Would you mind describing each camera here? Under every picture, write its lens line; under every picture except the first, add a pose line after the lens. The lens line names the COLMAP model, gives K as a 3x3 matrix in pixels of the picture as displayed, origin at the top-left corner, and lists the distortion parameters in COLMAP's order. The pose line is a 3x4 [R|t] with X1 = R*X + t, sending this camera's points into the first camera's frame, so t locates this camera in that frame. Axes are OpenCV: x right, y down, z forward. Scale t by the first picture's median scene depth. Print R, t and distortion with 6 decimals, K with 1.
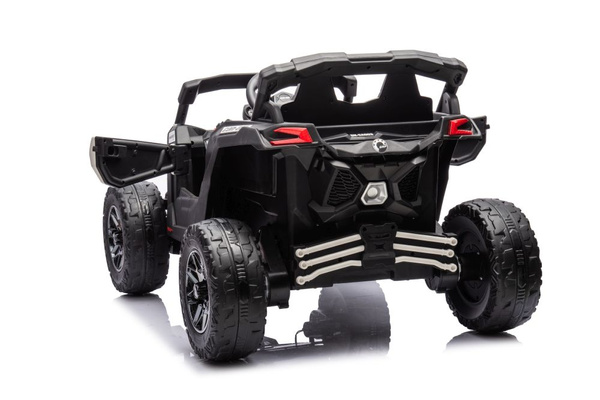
lens RADIAL K [[1159.4, 0, 191.6], [0, 1159.4, 200.3], [0, 0, 1]] dist [0.007699, 0.033196]
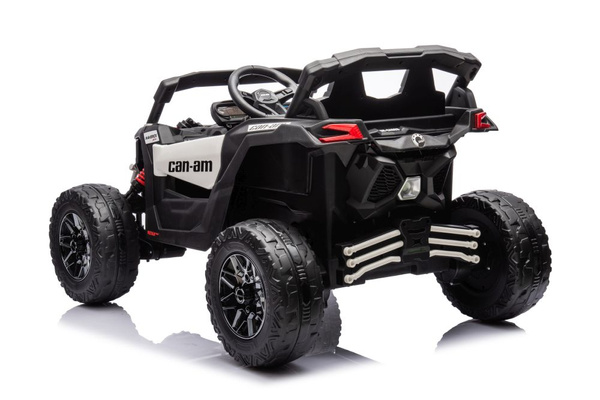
lens RADIAL K [[1159.4, 0, 191.6], [0, 1159.4, 200.3], [0, 0, 1]] dist [0.007699, 0.033196]
pose [[0.968609, -0.034488, 0.246184, -0.270782], [0.034849, 0.999388, 0.002890, -0.005107], [-0.246133, 0.005781, 0.969219, 0.076608]]
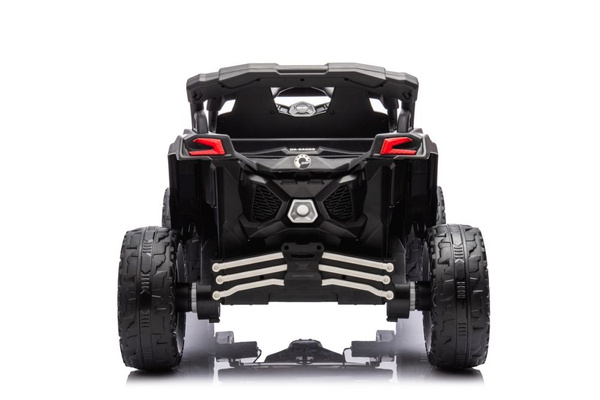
lens RADIAL K [[1148.1, 0, 300.0], [0, 1148.1, 200.0], [0, 0, 1]] dist [0.041938, 0.046351]
pose [[0.964417, 0.059200, -0.257671, 0.399427], [-0.059293, 0.998213, 0.007415, -0.022100], [0.257649, 0.008127, 0.966204, 0.082175]]
